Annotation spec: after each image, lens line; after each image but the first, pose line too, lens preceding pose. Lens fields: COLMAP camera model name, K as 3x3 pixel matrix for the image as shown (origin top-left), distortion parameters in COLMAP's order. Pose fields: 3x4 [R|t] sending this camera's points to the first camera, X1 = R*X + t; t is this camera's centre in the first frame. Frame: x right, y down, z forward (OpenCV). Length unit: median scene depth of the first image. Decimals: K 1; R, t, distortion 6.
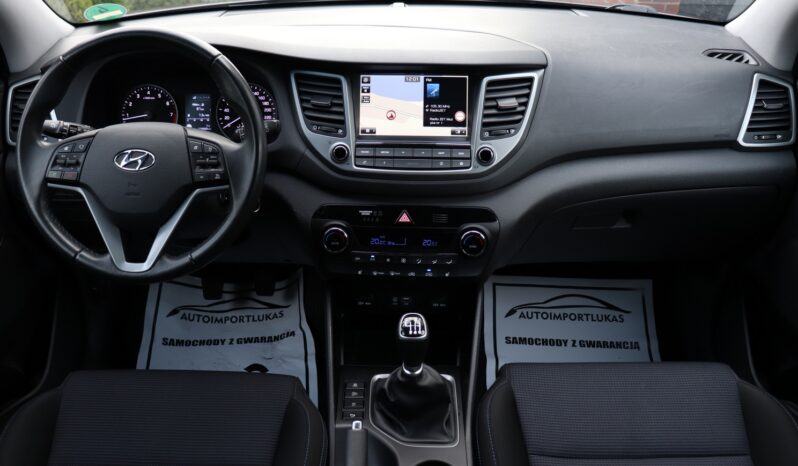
lens RADIAL K [[661.7, 0, 393.0], [0, 661.7, 233.2], [0, 0, 1]] dist [-0.201127, 0.198018]
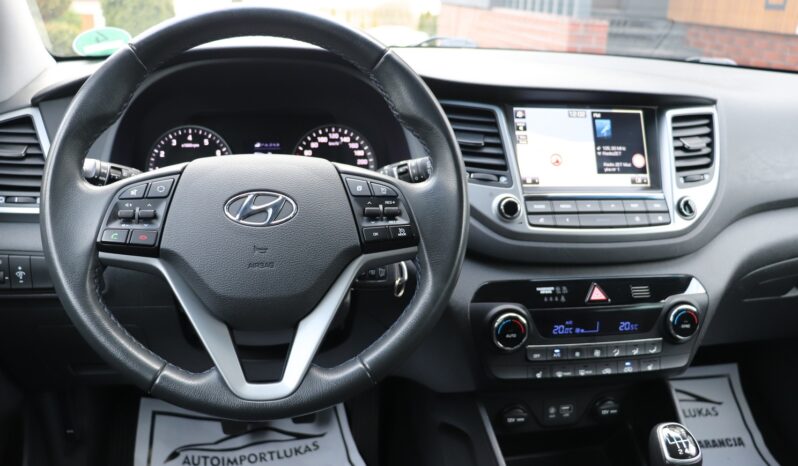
lens RADIAL K [[661.7, 0, 393.0], [0, 661.7, 233.2], [0, 0, 1]] dist [-0.201127, 0.198018]
pose [[0.981628, -0.031253, 0.188227, -0.331398], [0.062853, 0.984400, -0.164334, 0.014086], [-0.180155, 0.173145, 0.968279, 0.326254]]
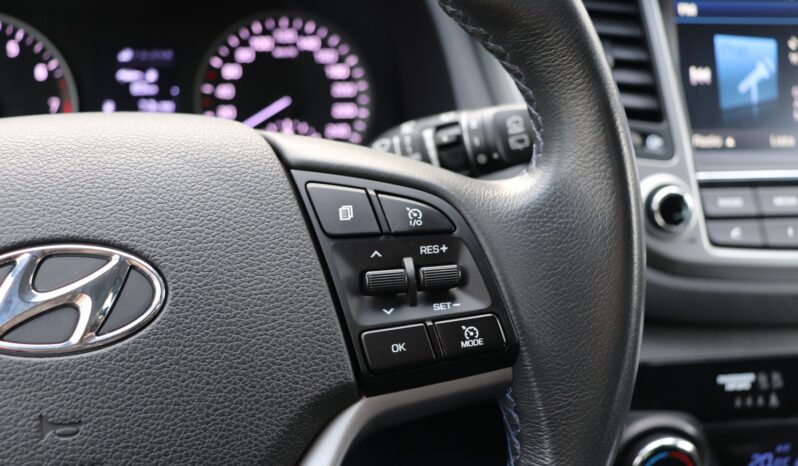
lens RADIAL K [[853.2, 0, 388.6], [0, 853.2, 231.9], [0, 0, 1]] dist [-0.104126, 0.156809]
pose [[0.978039, -0.049575, 0.202440, -0.294665], [0.060980, 0.996861, -0.050490, -0.095195], [-0.199301, 0.061726, 0.977992, 0.601981]]
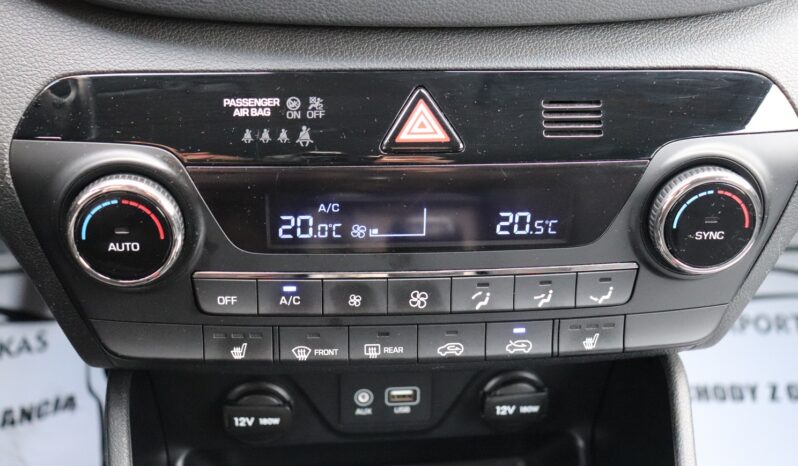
lens RADIAL K [[1005.2, 0, 399.0], [0, 1005.2, 233.0], [0, 0, 1]] dist [-0.009998, -0.012162]
pose [[0.990908, -0.048702, 0.125418, -0.036006], [0.030526, 0.989258, 0.142957, -0.035406], [-0.131033, -0.137829, 0.981750, 0.635800]]
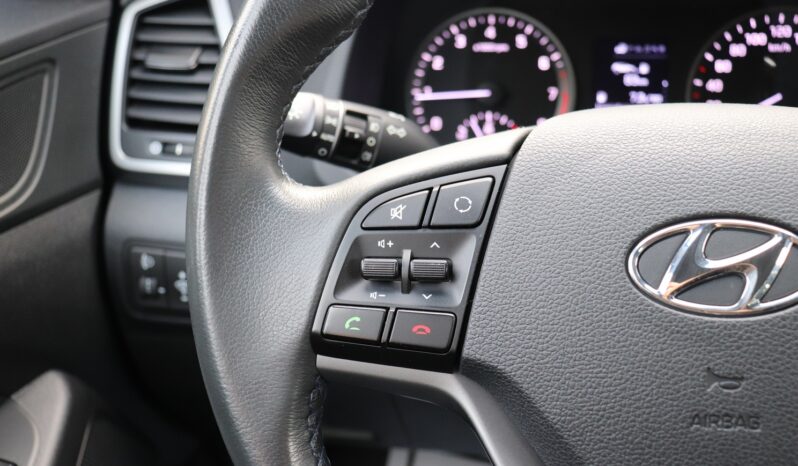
lens RADIAL K [[853.2, 0, 388.6], [0, 853.2, 231.9], [0, 0, 1]] dist [-0.104126, 0.156809]
pose [[0.985642, 0.026956, -0.166685, -0.391666], [-0.035128, 0.998311, -0.046276, -0.089578], [0.165156, 0.051467, 0.984924, 0.573733]]
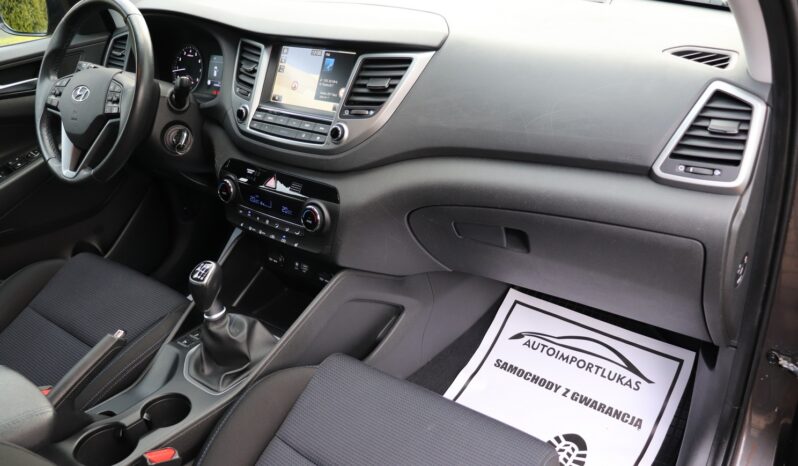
lens RADIAL K [[661.7, 0, 393.0], [0, 661.7, 233.2], [0, 0, 1]] dist [-0.201127, 0.198018]
pose [[0.806833, 0.225010, -0.546251, 0.748372], [-0.224798, 0.972005, 0.068351, -0.057459], [0.546339, 0.067648, 0.834828, 0.233277]]
